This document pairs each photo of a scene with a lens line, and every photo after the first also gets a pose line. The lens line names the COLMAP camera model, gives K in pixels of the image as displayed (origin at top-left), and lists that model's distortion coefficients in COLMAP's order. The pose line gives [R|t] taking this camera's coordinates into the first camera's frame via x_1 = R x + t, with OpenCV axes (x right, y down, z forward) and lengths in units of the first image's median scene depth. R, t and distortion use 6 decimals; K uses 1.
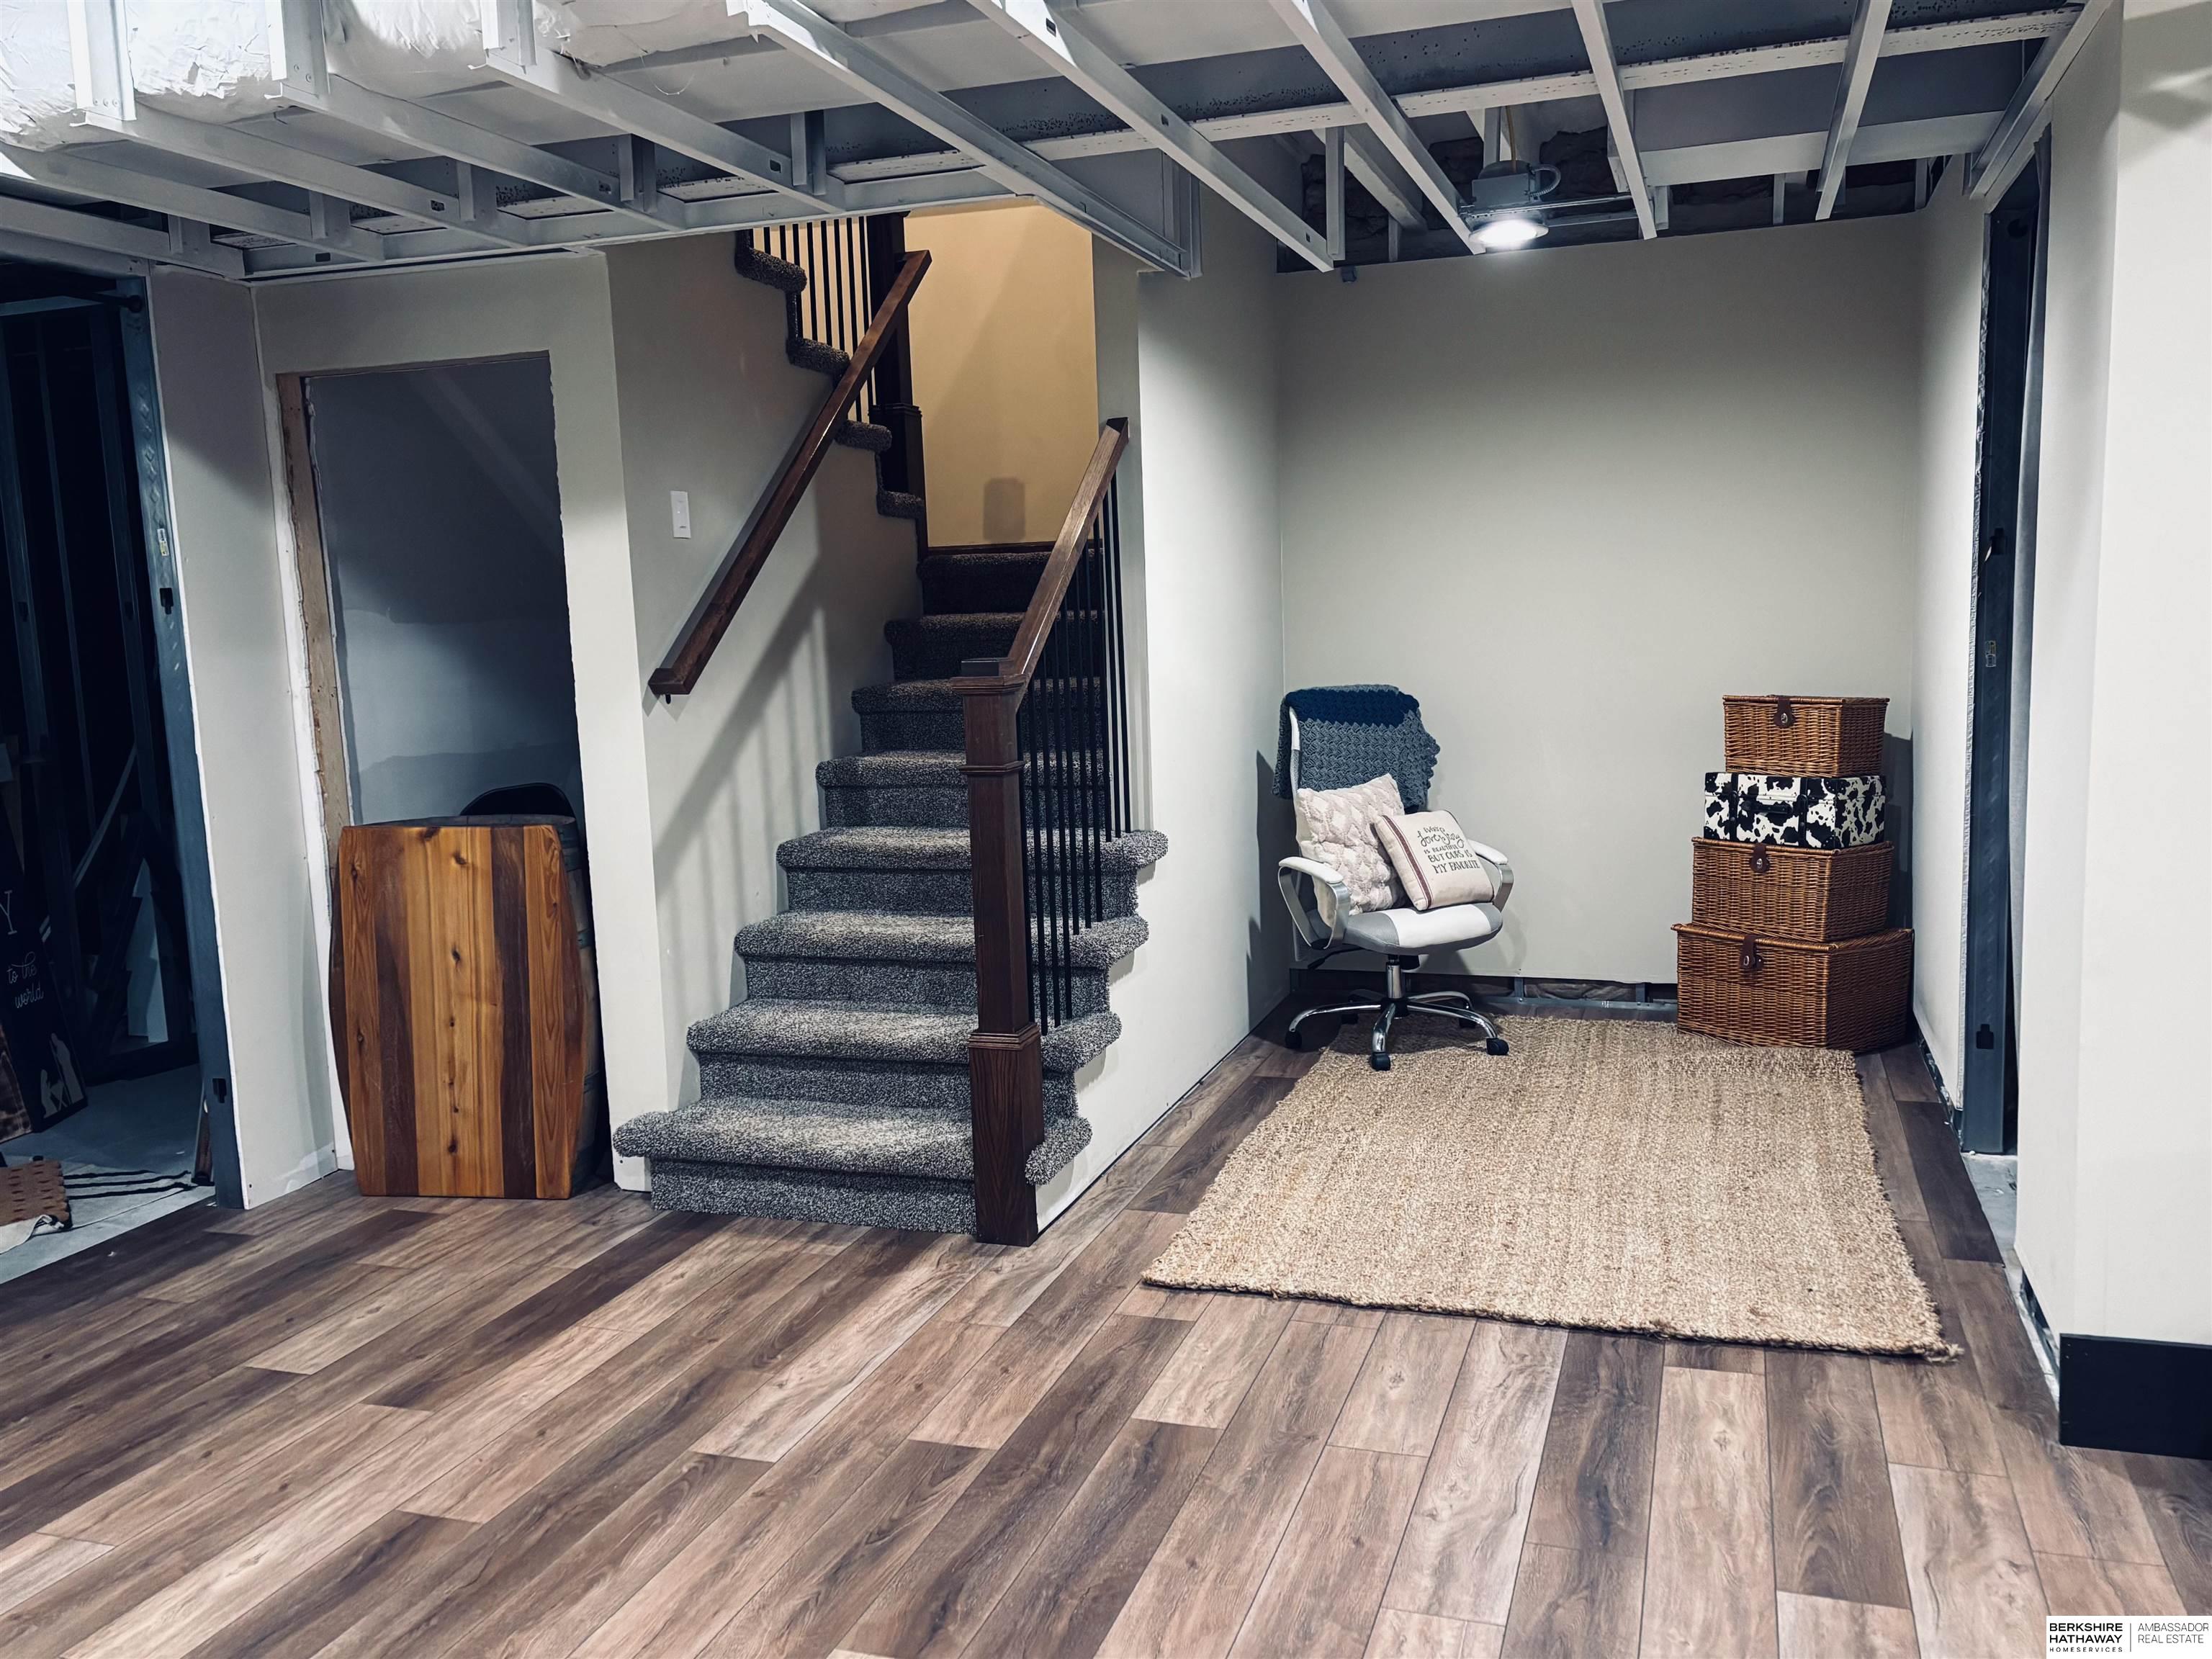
lens RADIAL K [[1775.3, 0, 1106.0], [0, 1775.3, 829.5], [0, 0, 1]] dist [0.044977, -0.001970]
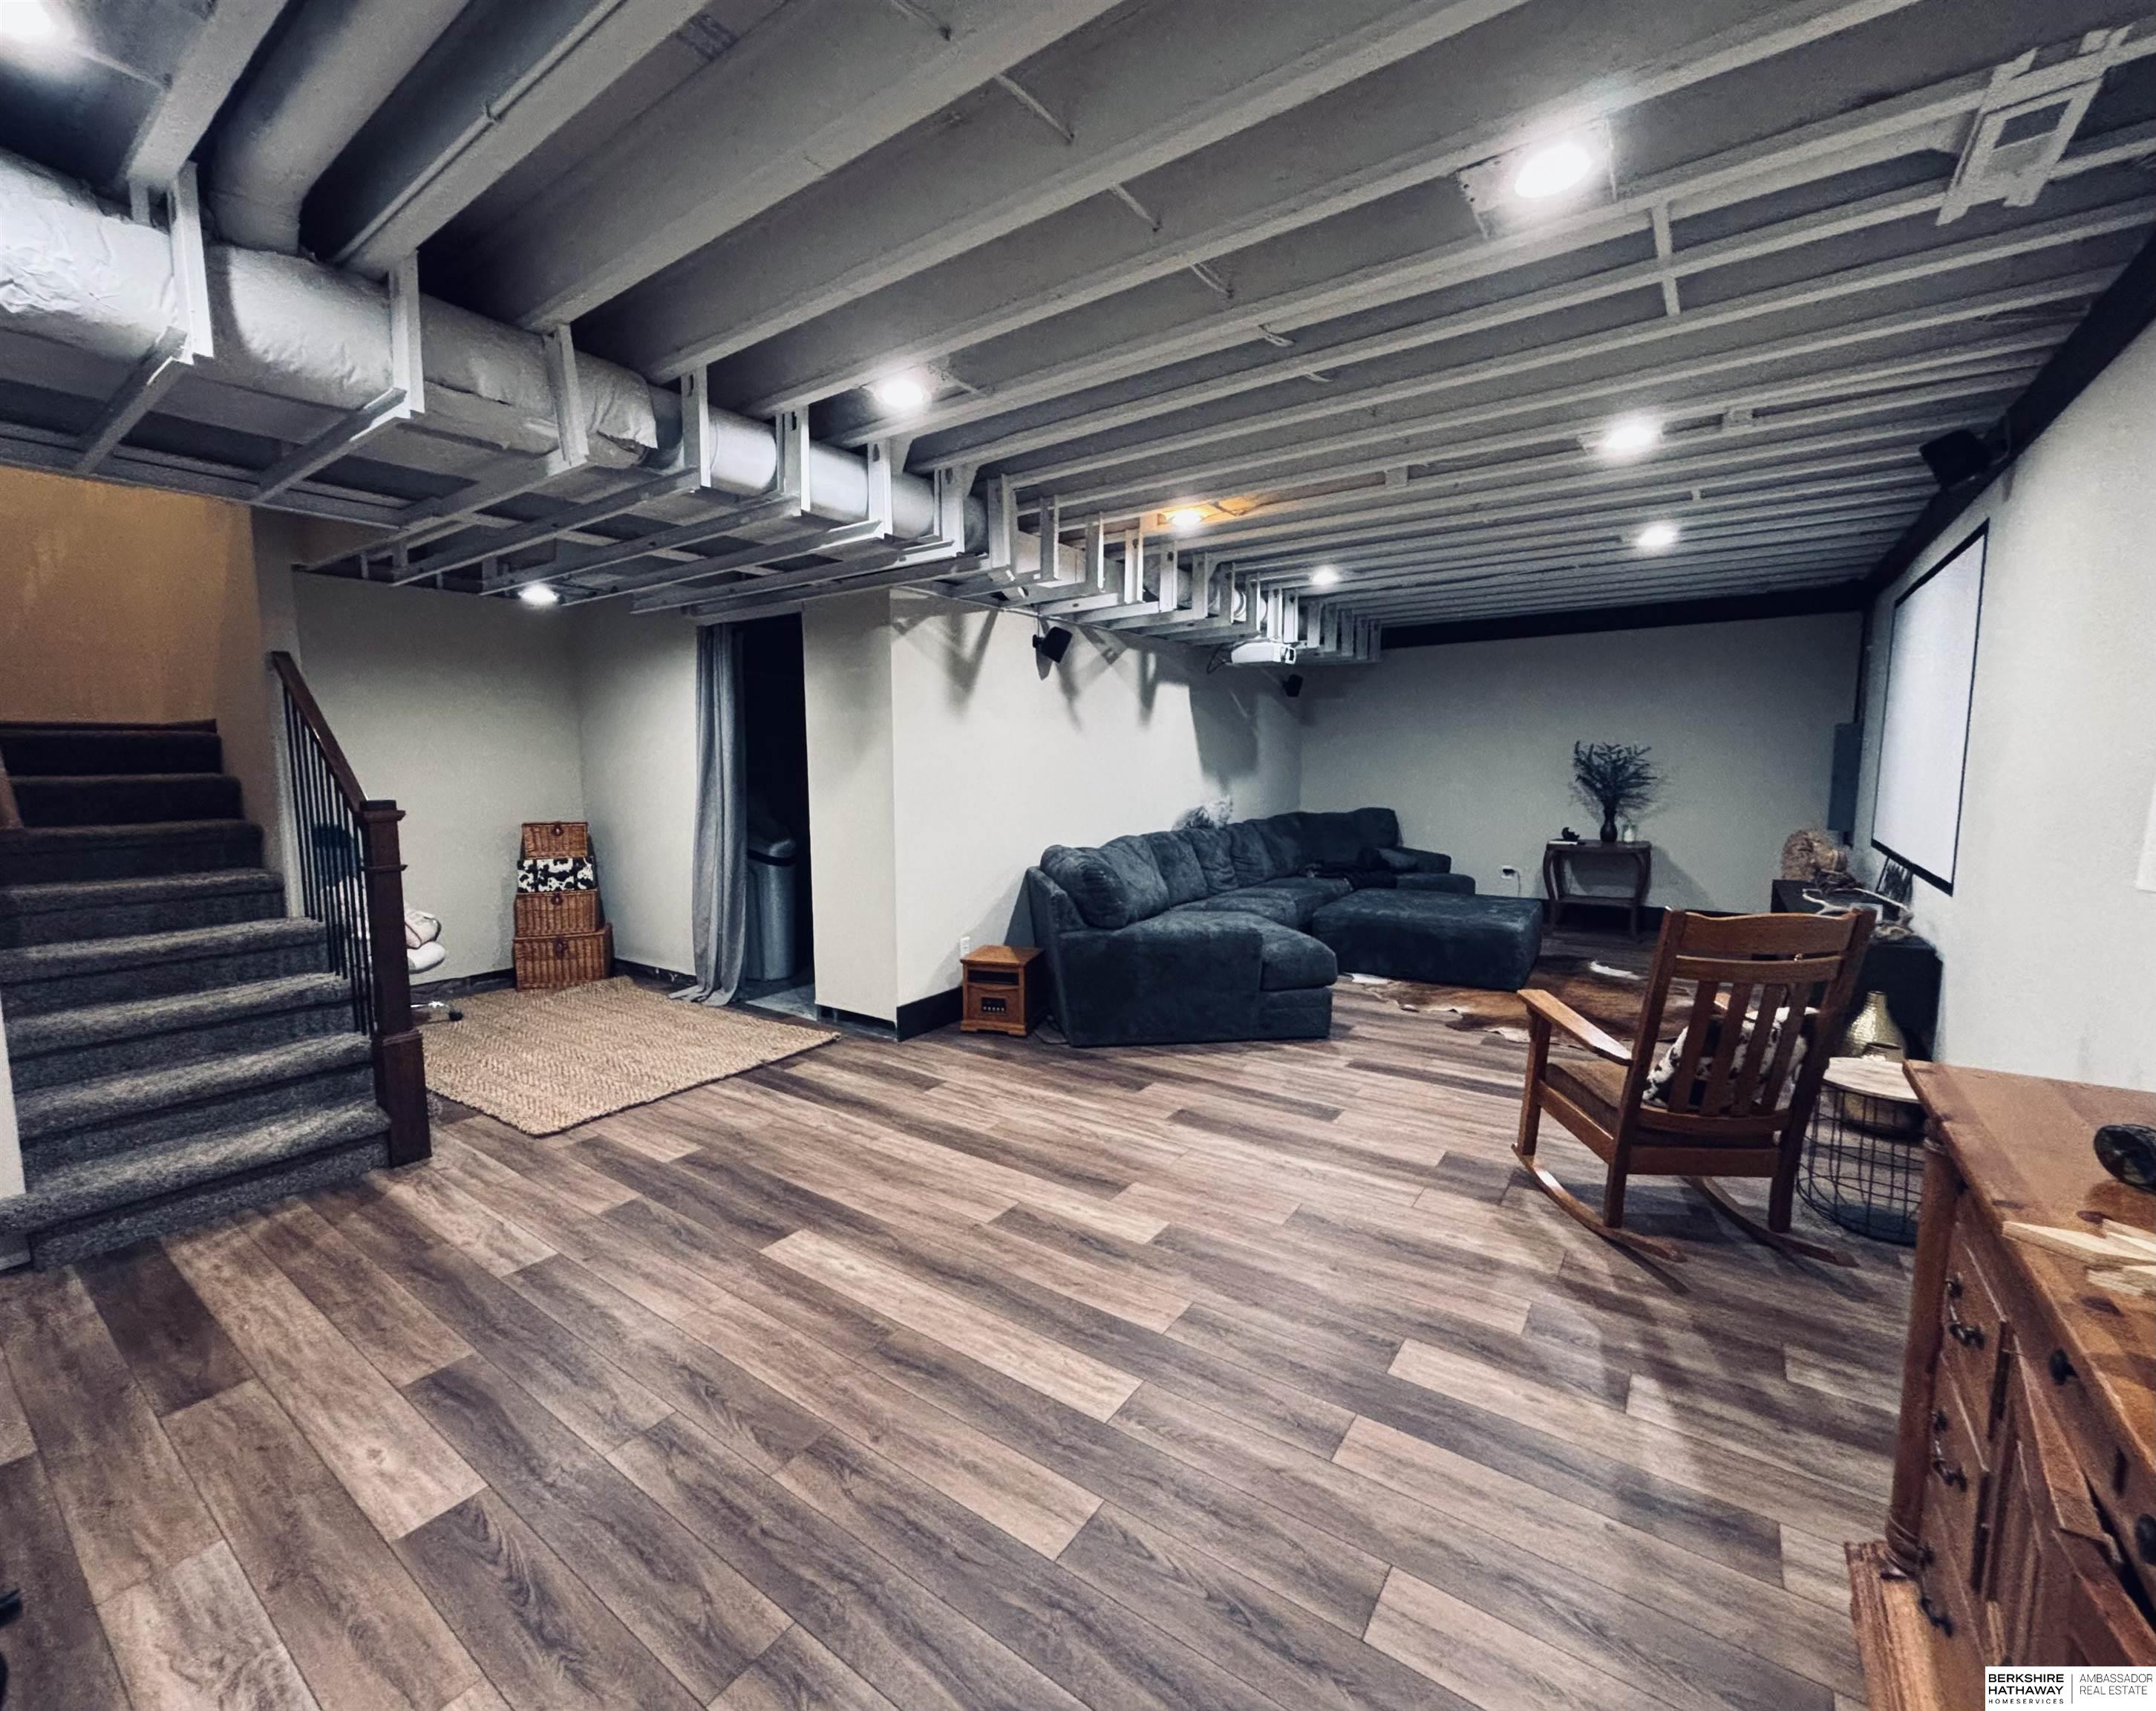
lens RADIAL K [[946.8, 0, 982.6], [0, 946.8, 856.0], [0, 0, 1]] dist [0.001485, 0.000154]
pose [[0.336223, -0.063533, 0.939637, -0.735123], [0.117766, 0.992727, 0.024983, -0.002868], [-0.934390, 0.102257, 0.341260, 0.215973]]
